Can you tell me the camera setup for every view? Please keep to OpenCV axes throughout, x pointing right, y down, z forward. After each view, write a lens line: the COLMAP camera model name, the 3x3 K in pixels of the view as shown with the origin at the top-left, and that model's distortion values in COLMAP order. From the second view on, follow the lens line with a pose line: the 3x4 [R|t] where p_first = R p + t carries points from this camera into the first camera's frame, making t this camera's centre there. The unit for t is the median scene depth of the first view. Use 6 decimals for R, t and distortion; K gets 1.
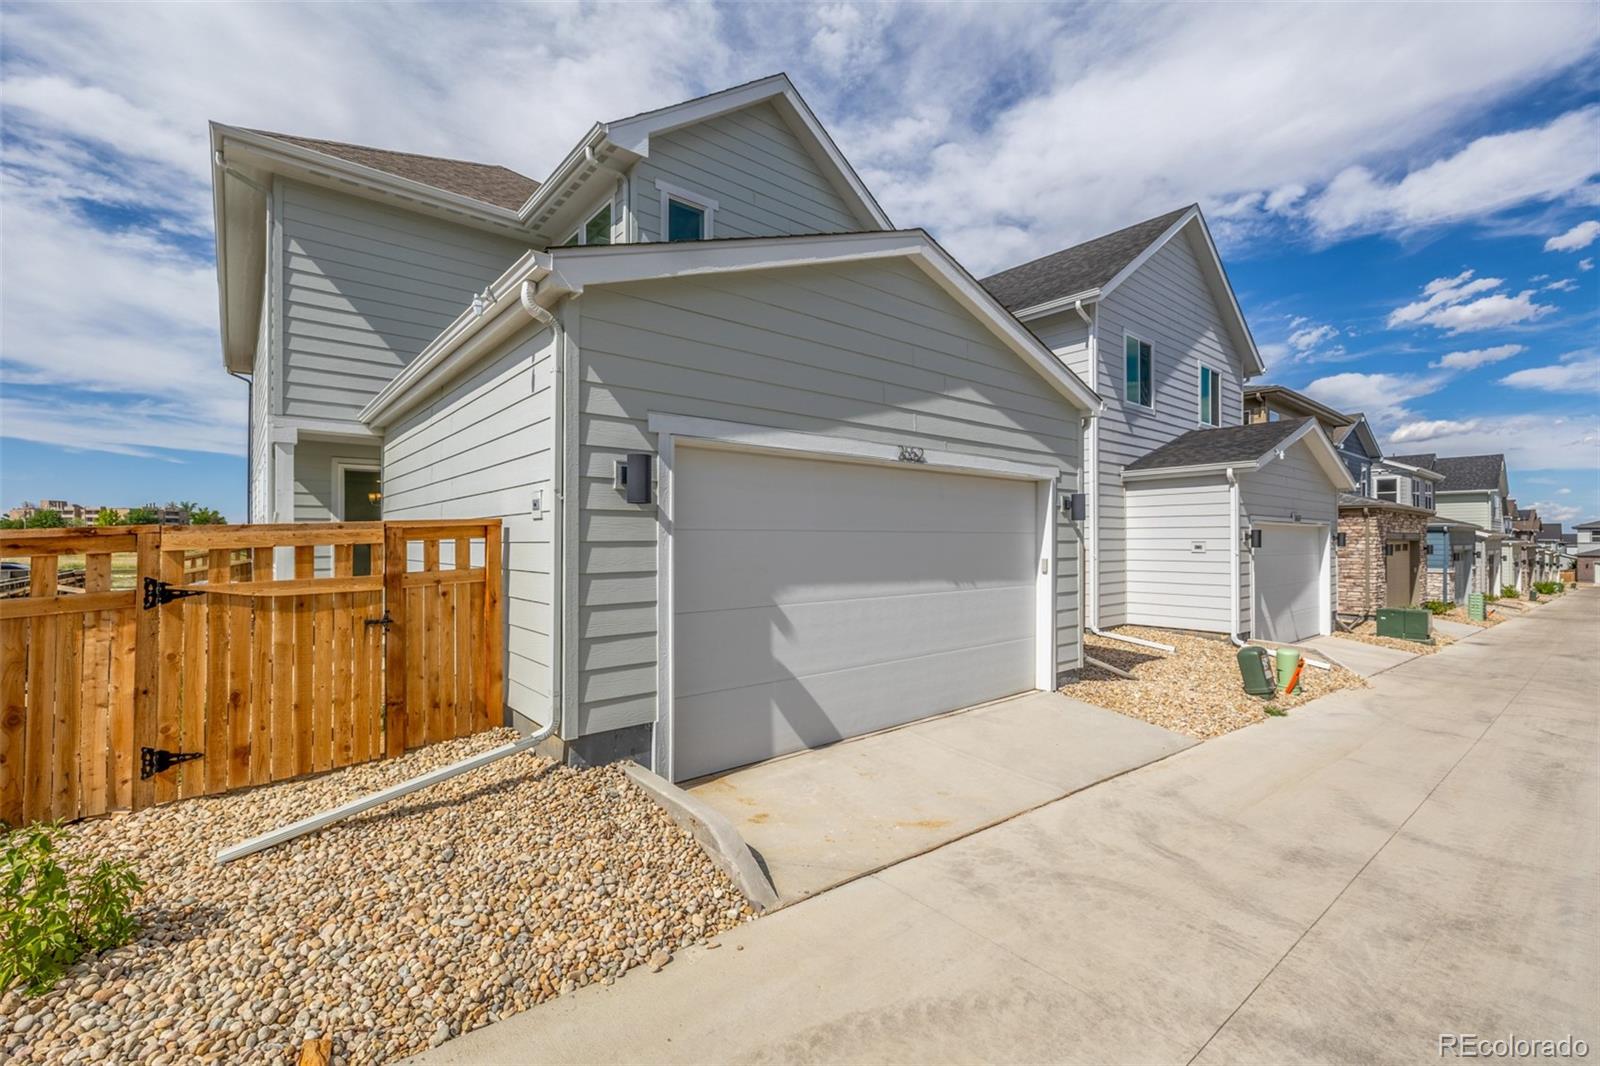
lens RADIAL K [[676.7, 0, 809.5], [0, 676.7, 534.8], [0, 0, 1]] dist [-0.000081, 0.000508]
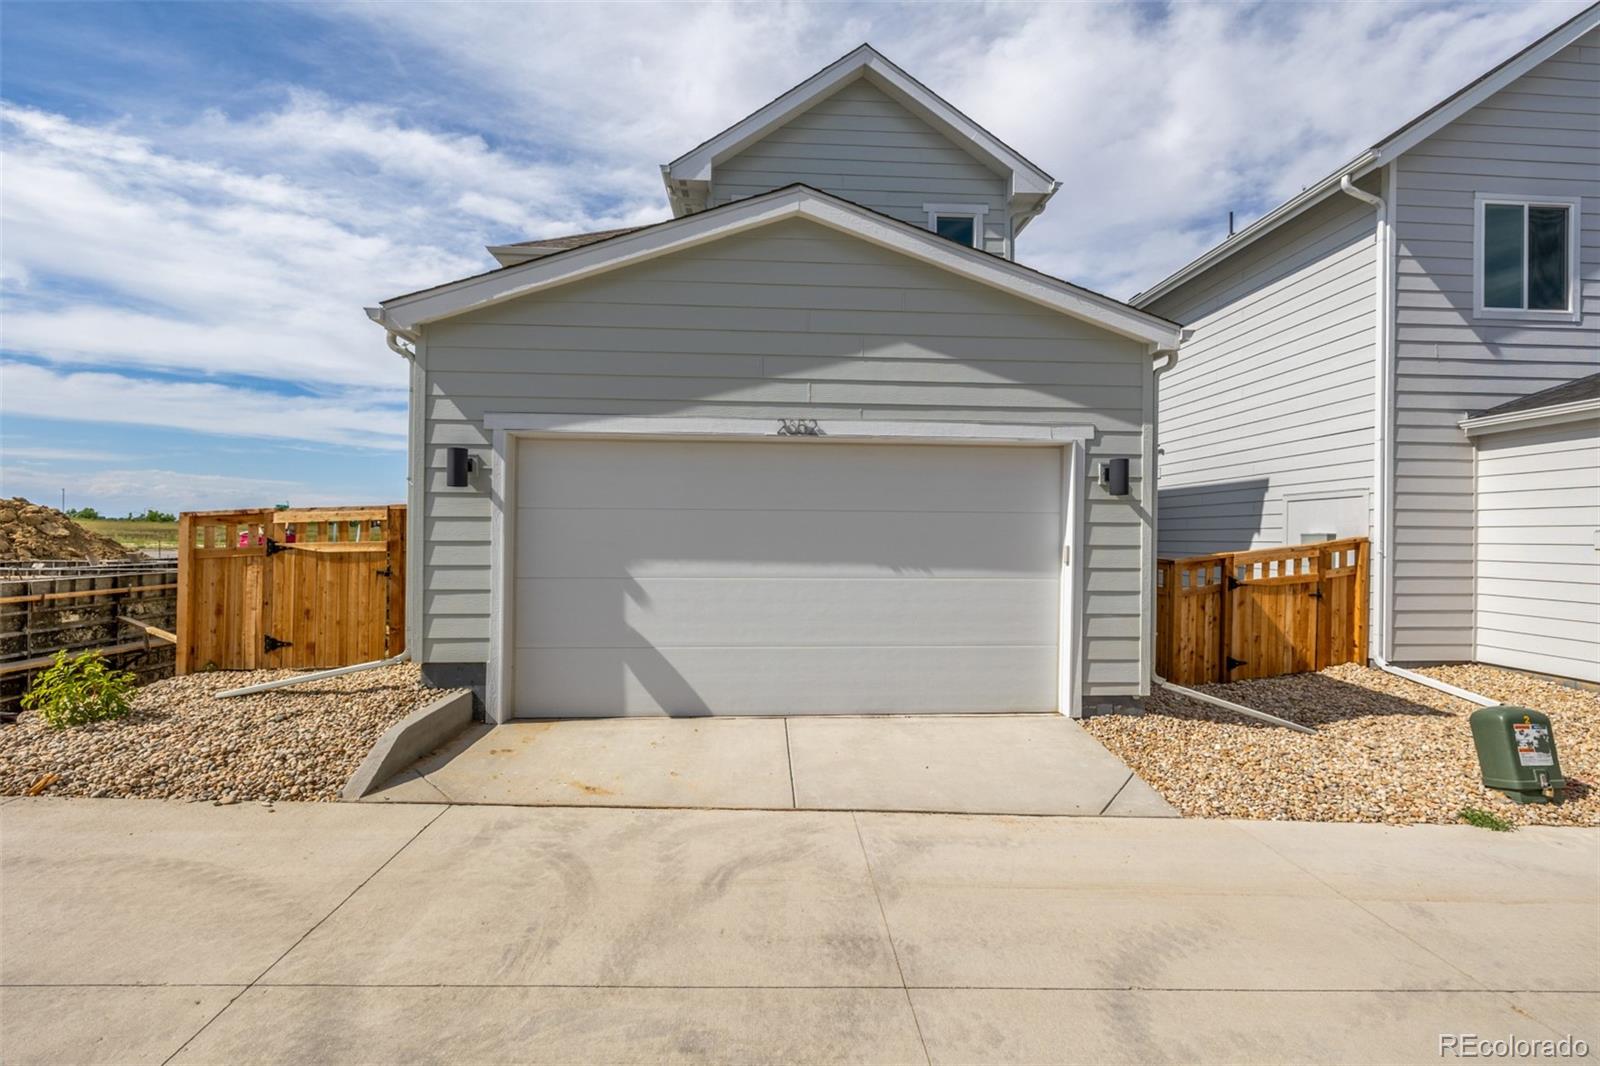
lens RADIAL K [[676.7, 0, 809.9], [0, 676.7, 533.8], [0, 0, 1]] dist [-0.000081, 0.000508]
pose [[0.806161, 0.005335, -0.591673, 0.828671], [-0.003044, 0.999984, 0.004869, 0.027541], [0.591689, -0.002124, 0.806164, 0.294279]]
